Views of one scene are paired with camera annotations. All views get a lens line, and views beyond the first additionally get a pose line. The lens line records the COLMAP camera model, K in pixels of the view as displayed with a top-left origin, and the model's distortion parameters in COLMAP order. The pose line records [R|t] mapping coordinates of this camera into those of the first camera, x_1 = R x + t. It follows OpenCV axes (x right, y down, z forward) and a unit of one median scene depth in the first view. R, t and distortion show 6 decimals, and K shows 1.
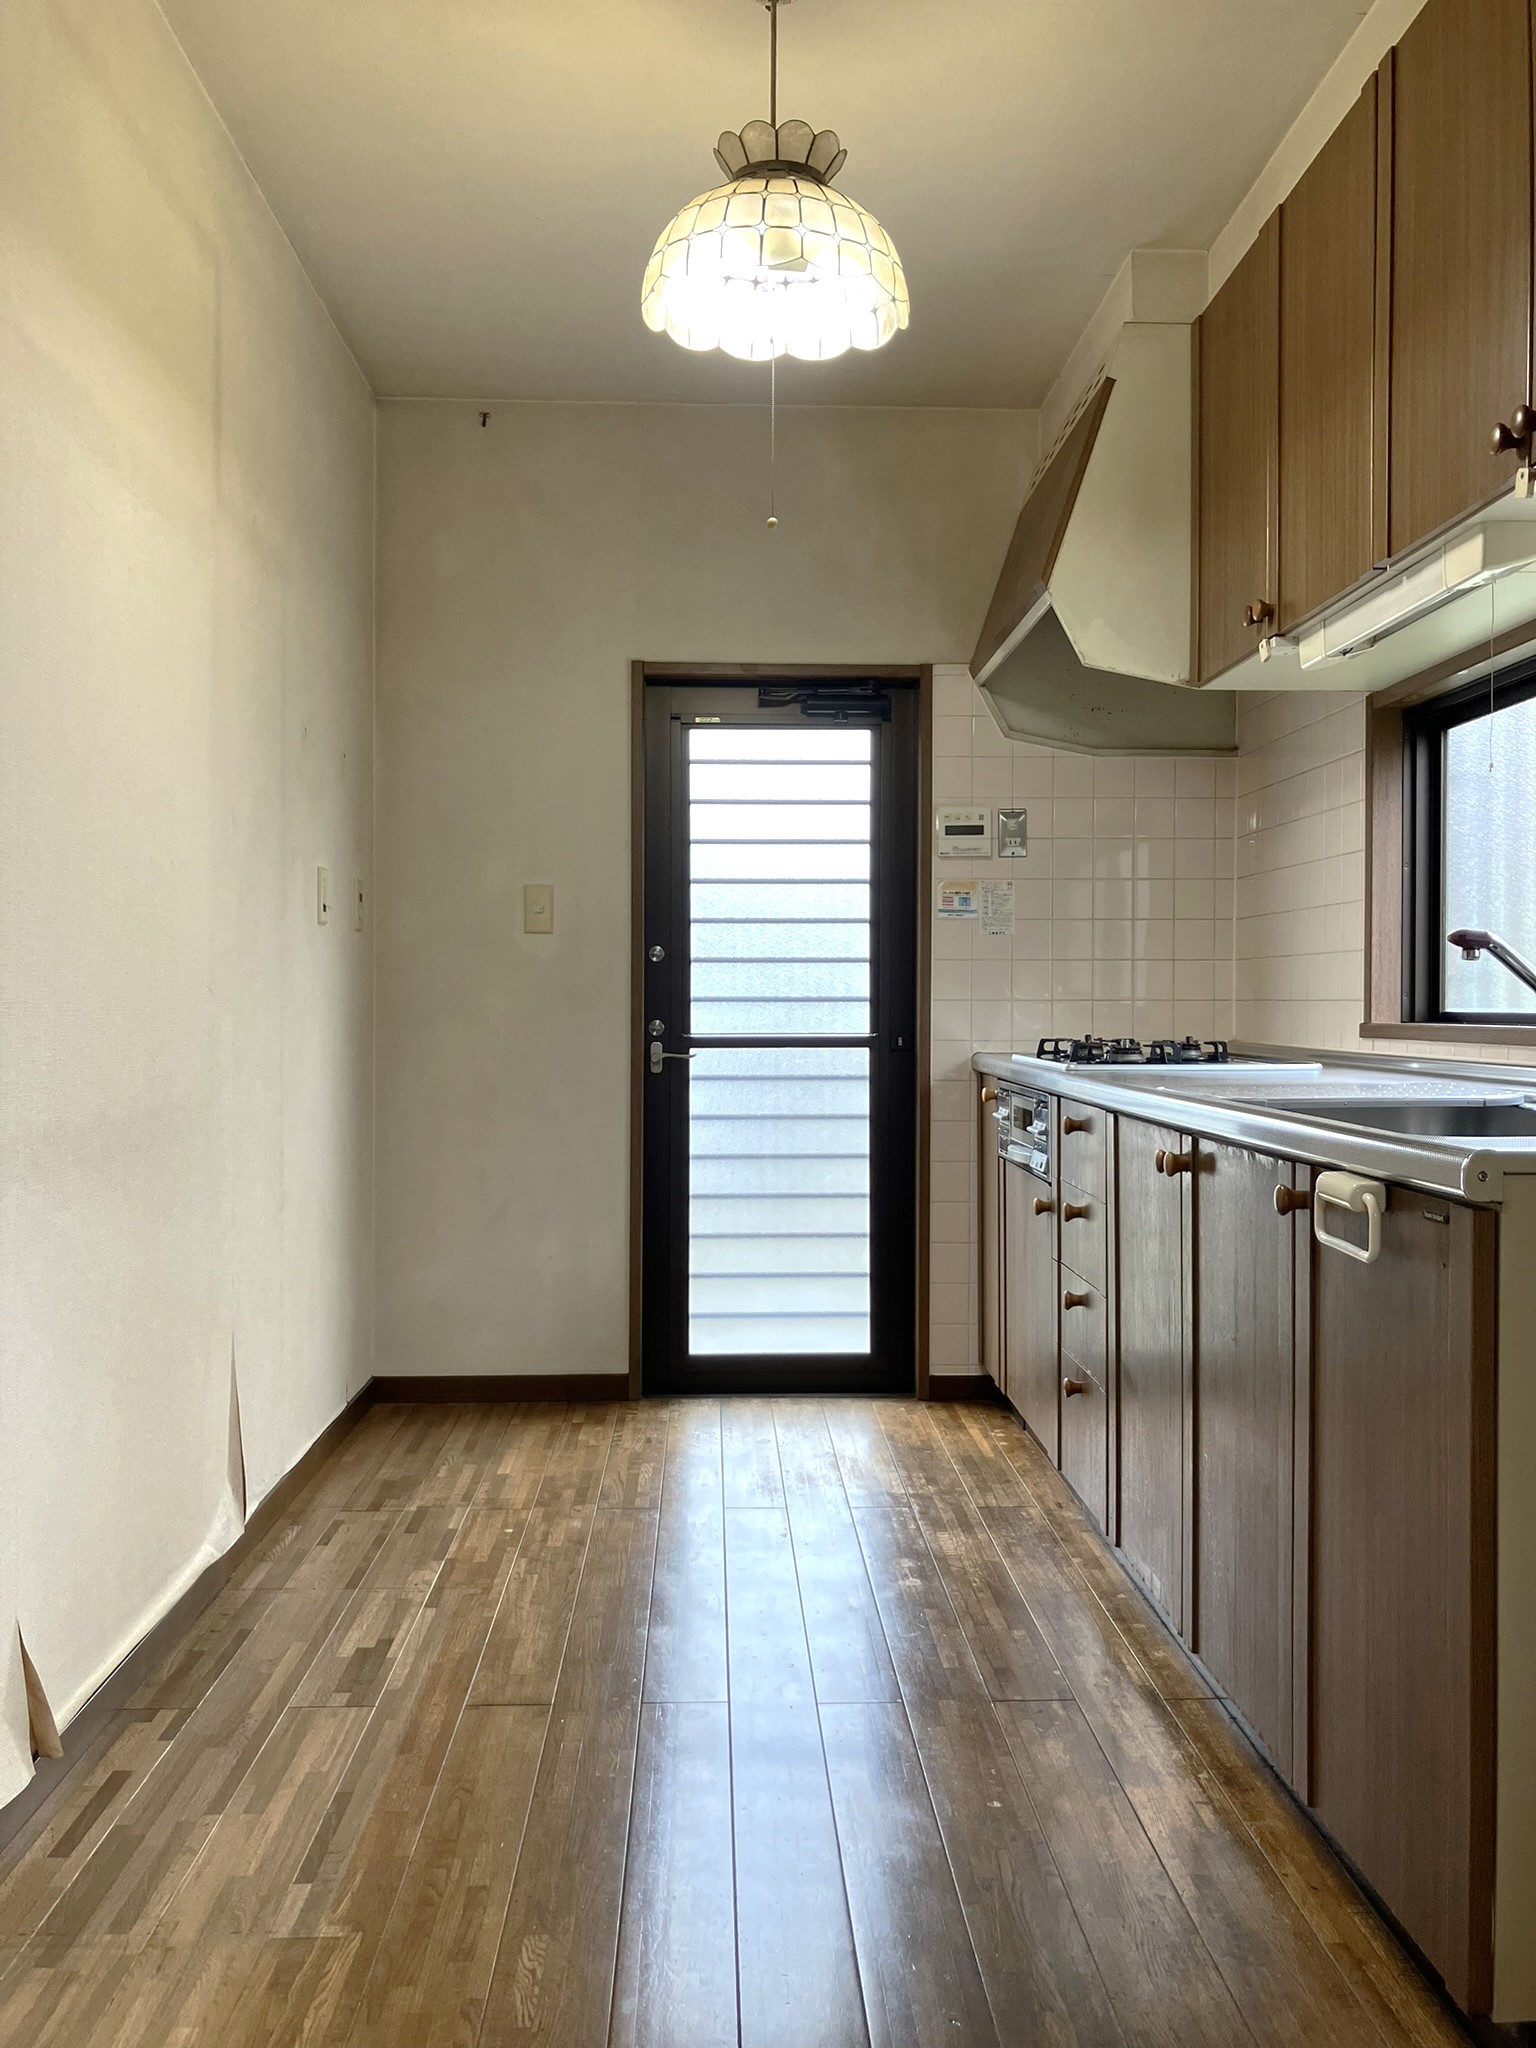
lens RADIAL K [[1709.4, 0, 778.3], [0, 1709.4, 1020.9], [0, 0, 1]] dist [0.051815, -0.063986]
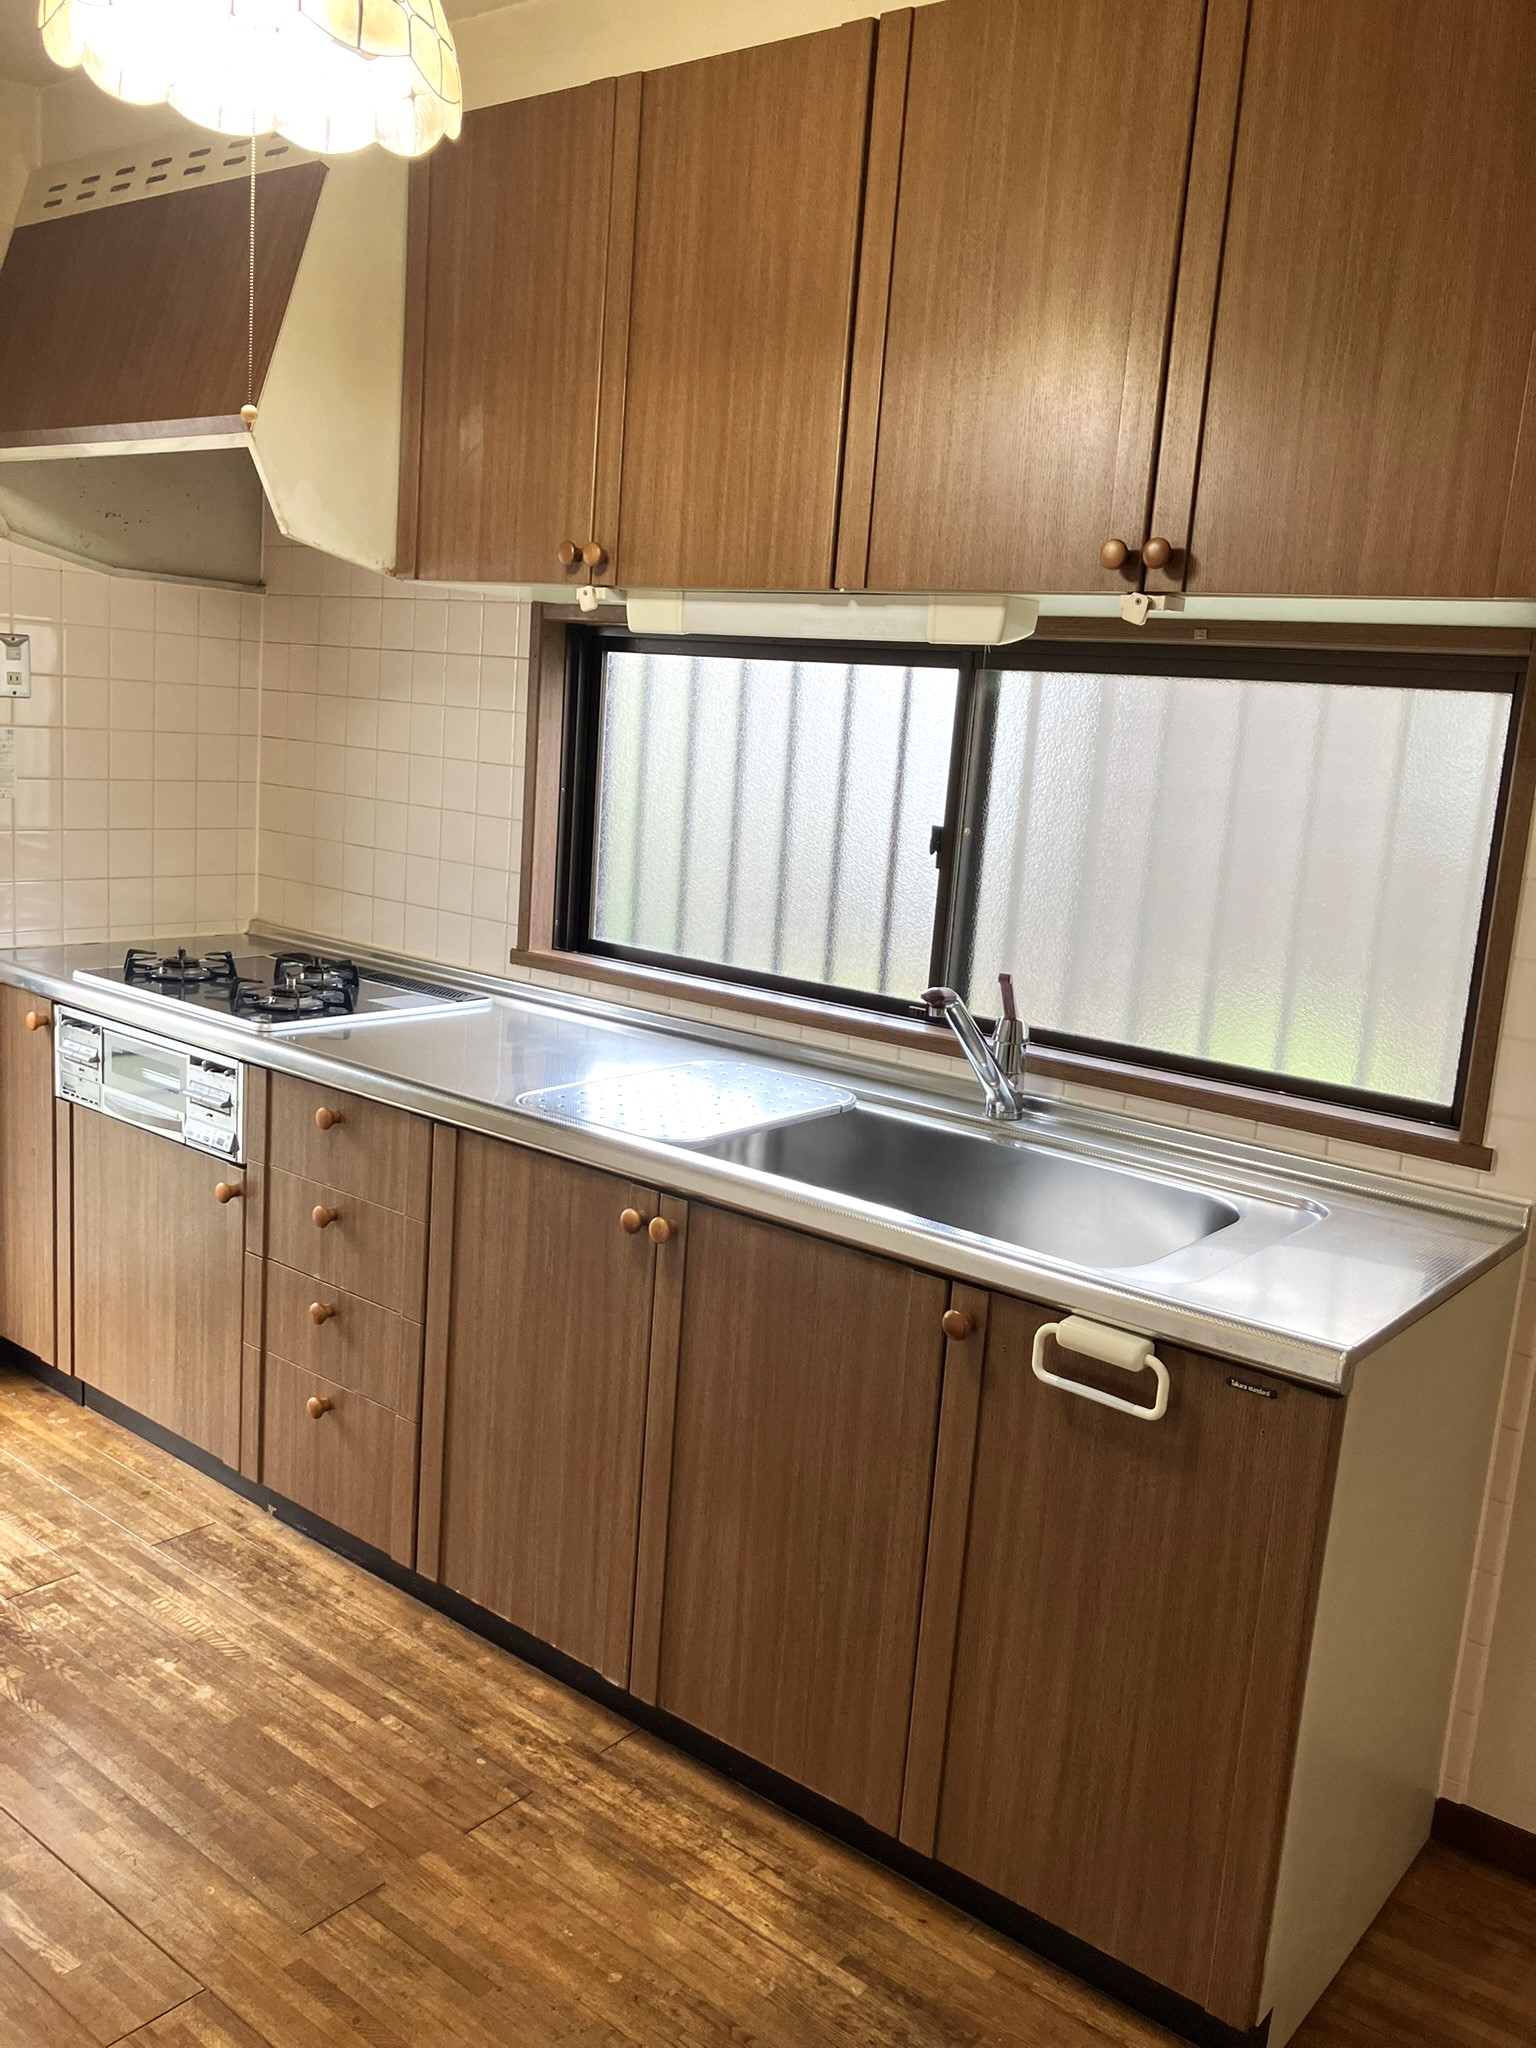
lens RADIAL K [[1709.4, 0, 771.0], [0, 1709.4, 1027.3], [0, 0, 1]] dist [0.051815, -0.063986]
pose [[0.652942, -0.091741, 0.751832, -0.298292], [-0.066568, 0.981845, 0.177620, -0.137536], [-0.754477, -0.166023, 0.634981, 0.272622]]
